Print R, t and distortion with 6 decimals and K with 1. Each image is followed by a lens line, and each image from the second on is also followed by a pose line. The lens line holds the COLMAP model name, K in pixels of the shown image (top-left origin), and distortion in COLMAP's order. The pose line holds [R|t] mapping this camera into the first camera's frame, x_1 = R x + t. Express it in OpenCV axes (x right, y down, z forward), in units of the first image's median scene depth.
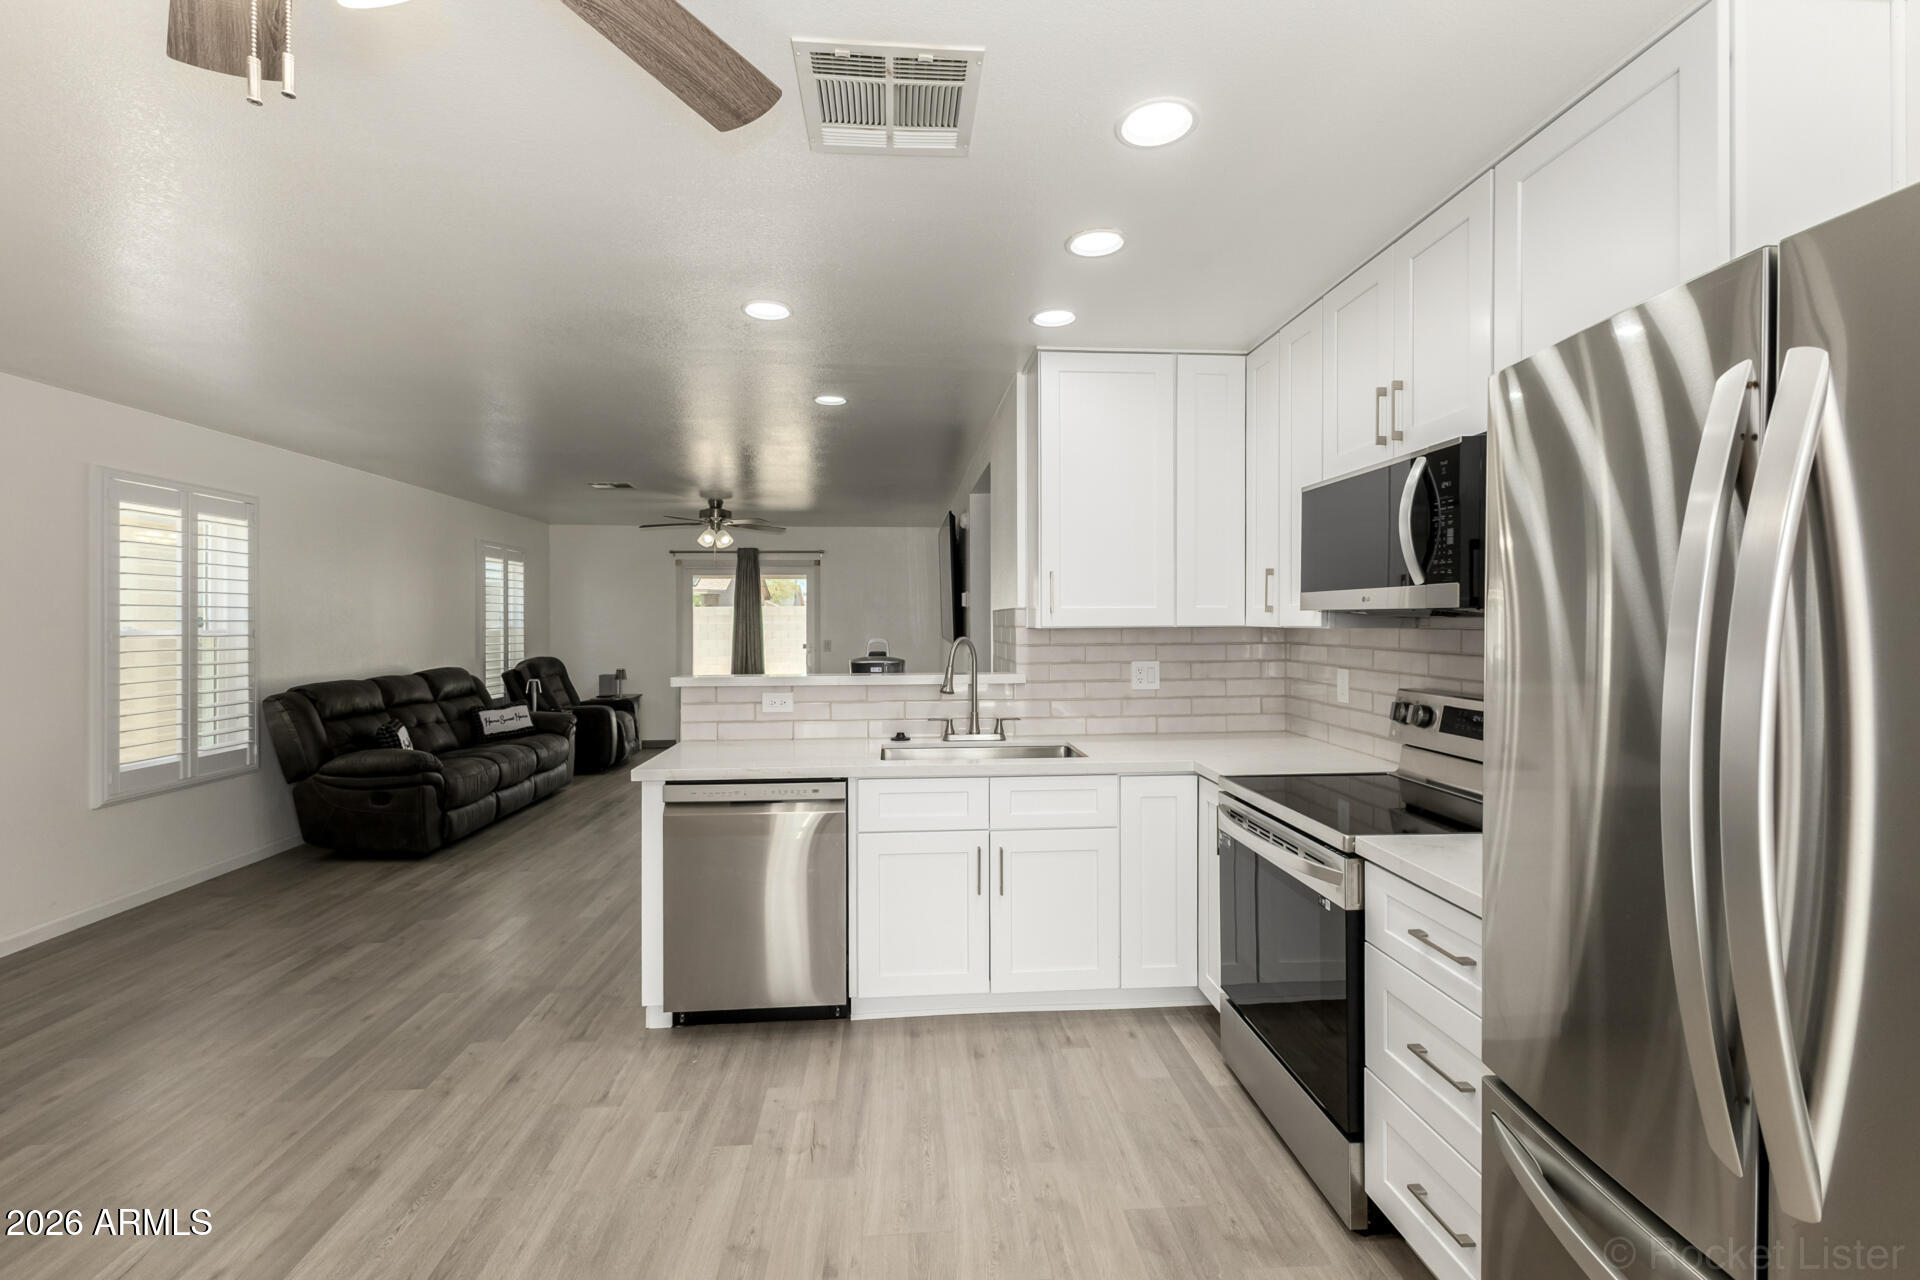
lens RADIAL K [[831.0, 0, 975.2], [0, 831.0, 623.8], [0, 0, 1]] dist [0.013853, -0.003370]
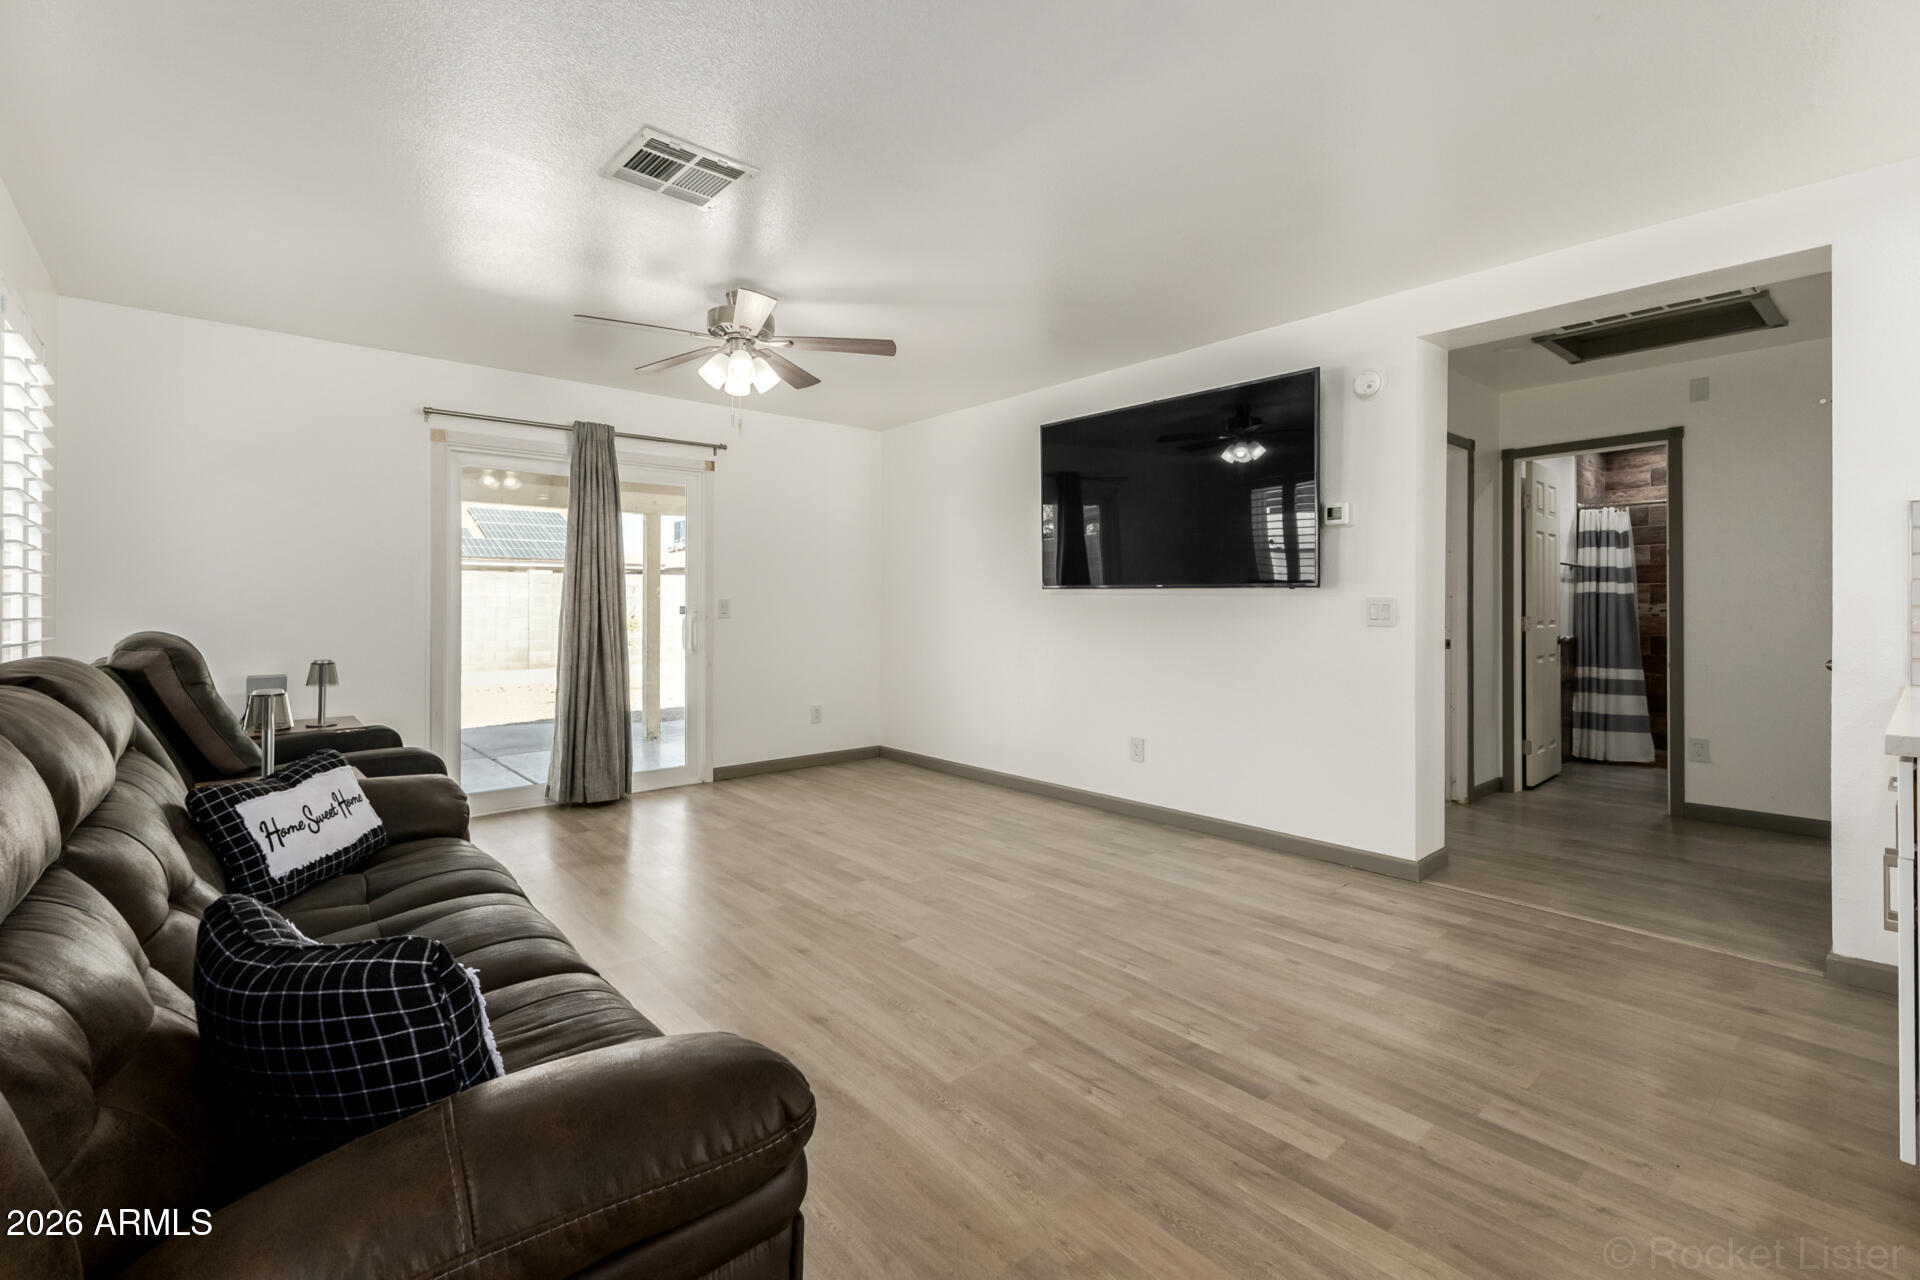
lens RADIAL K [[831.0, 0, 963.4], [0, 831.0, 614.9], [0, 0, 1]] dist [0.013853, -0.003370]
pose [[0.810528, -0.006374, 0.585666, -0.532380], [0.001645, 0.999962, 0.008607, 0.035305], [-0.585698, -0.006013, 0.810507, 0.586598]]
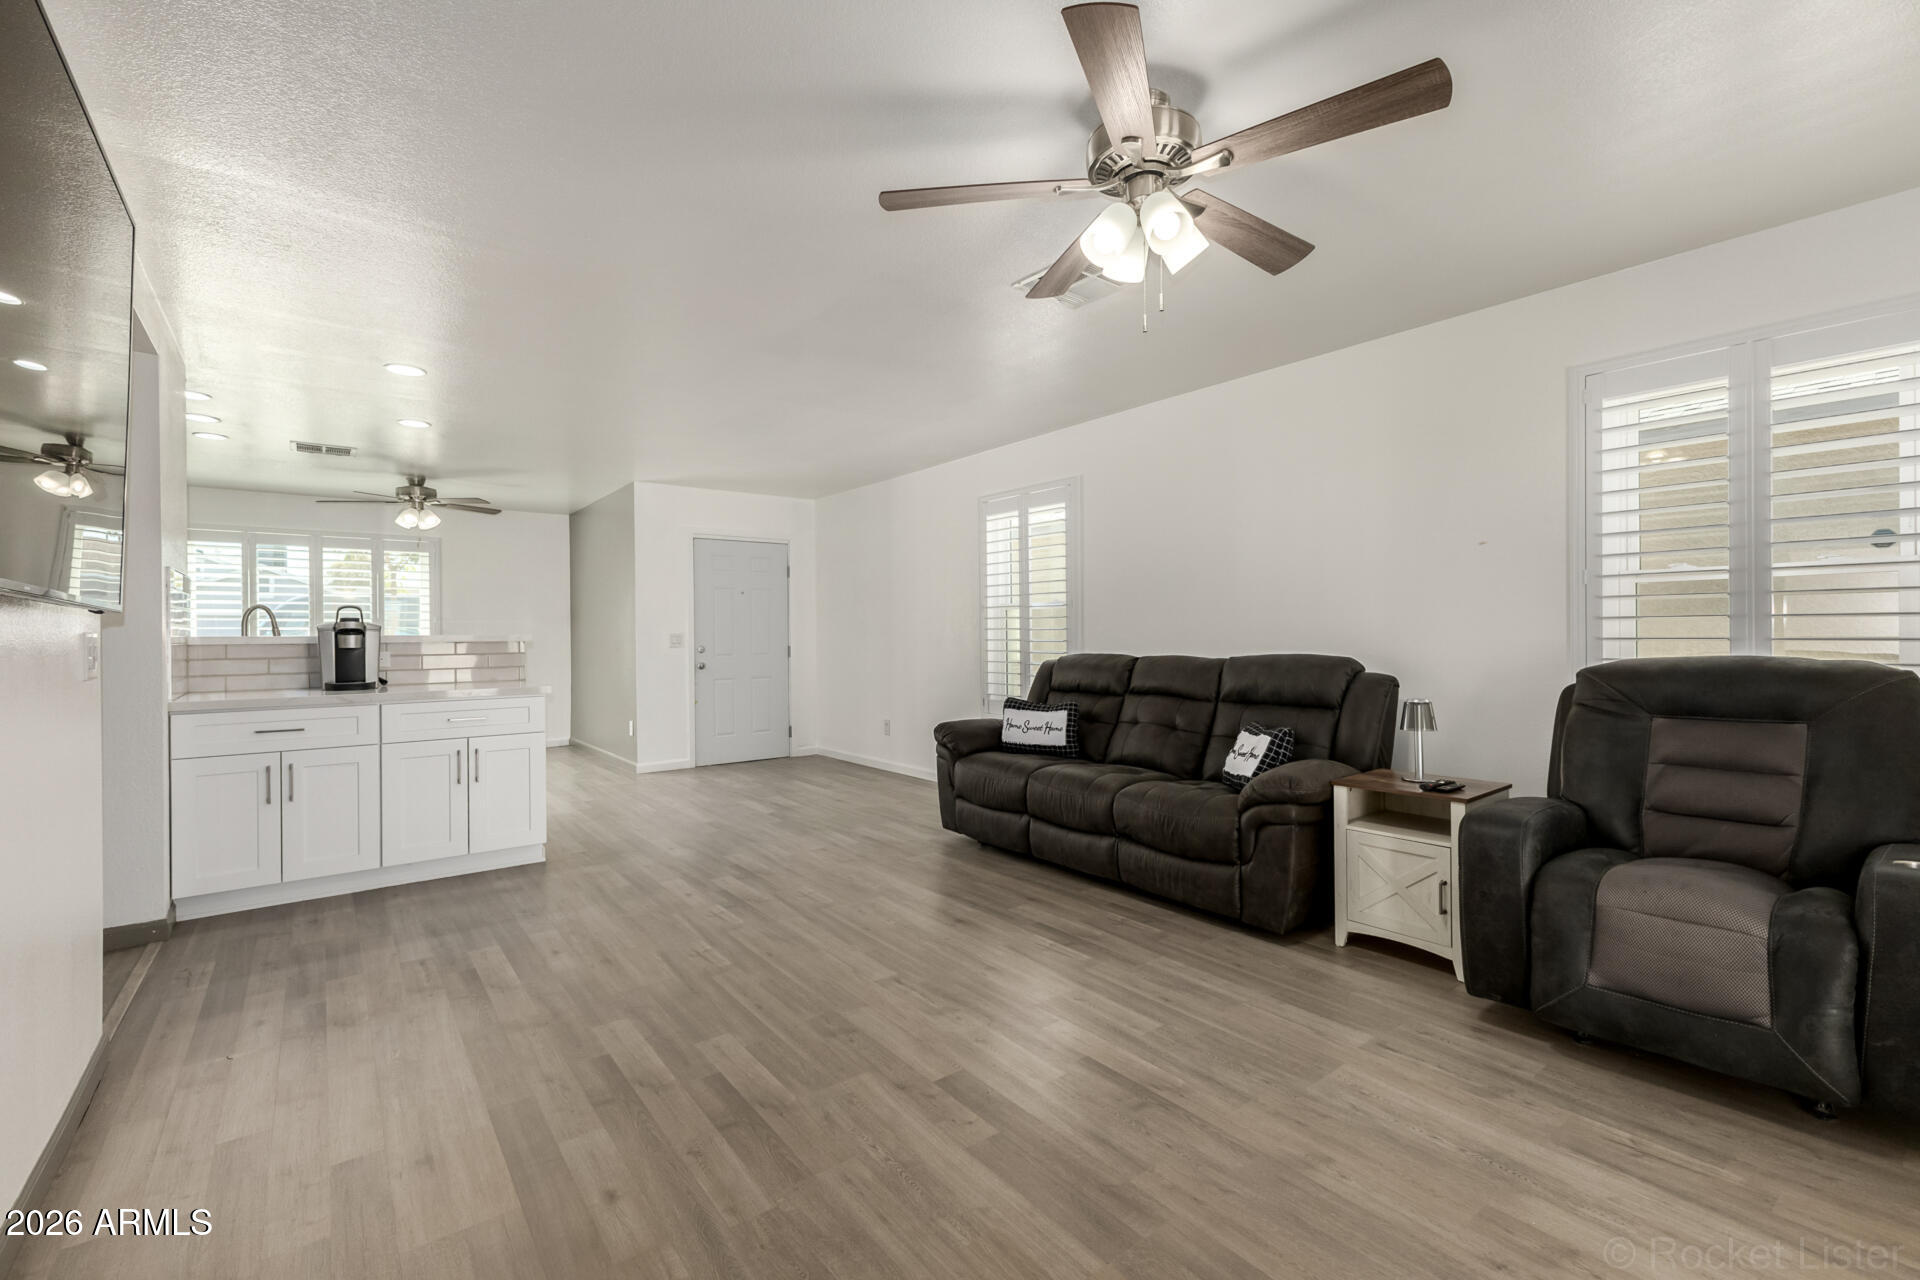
lens RADIAL K [[831.0, 0, 956.2], [0, 831.0, 631.3], [0, 0, 1]] dist [0.013853, -0.003370]
pose [[-0.848819, 0.009495, -0.528598, -0.116208], [0.010427, 0.999945, 0.001218, 0.031804], [0.528581, -0.004478, -0.848871, 1.322415]]
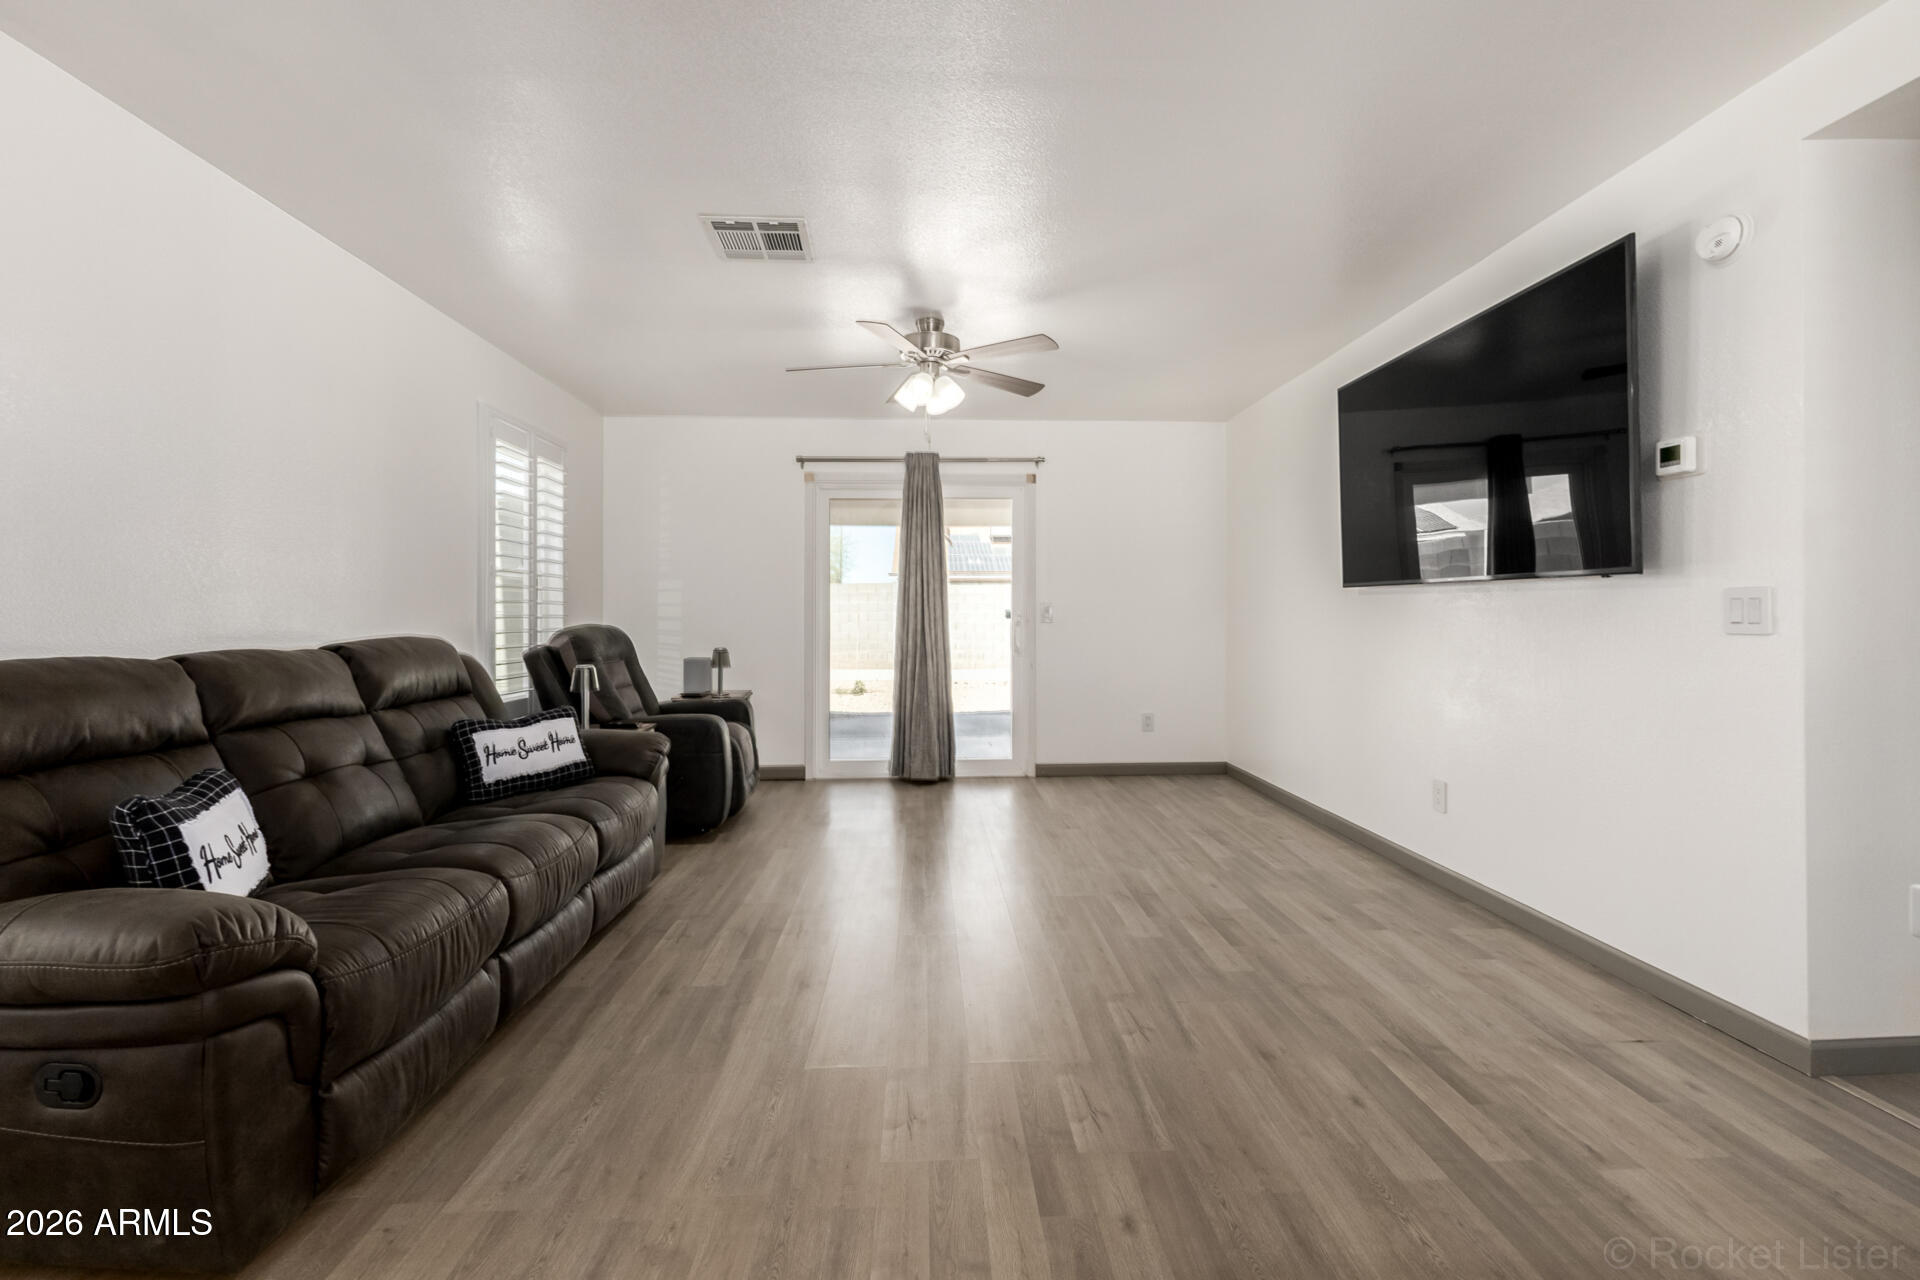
lens RADIAL K [[831.0, 0, 972.6], [0, 831.0, 618.0], [0, 0, 1]] dist [0.013853, -0.003370]
pose [[0.999391, -0.001614, -0.034855, -0.290675], [0.001630, 0.999999, 0.000432, 0.040725], [0.034854, -0.000489, 0.999392, 0.528391]]
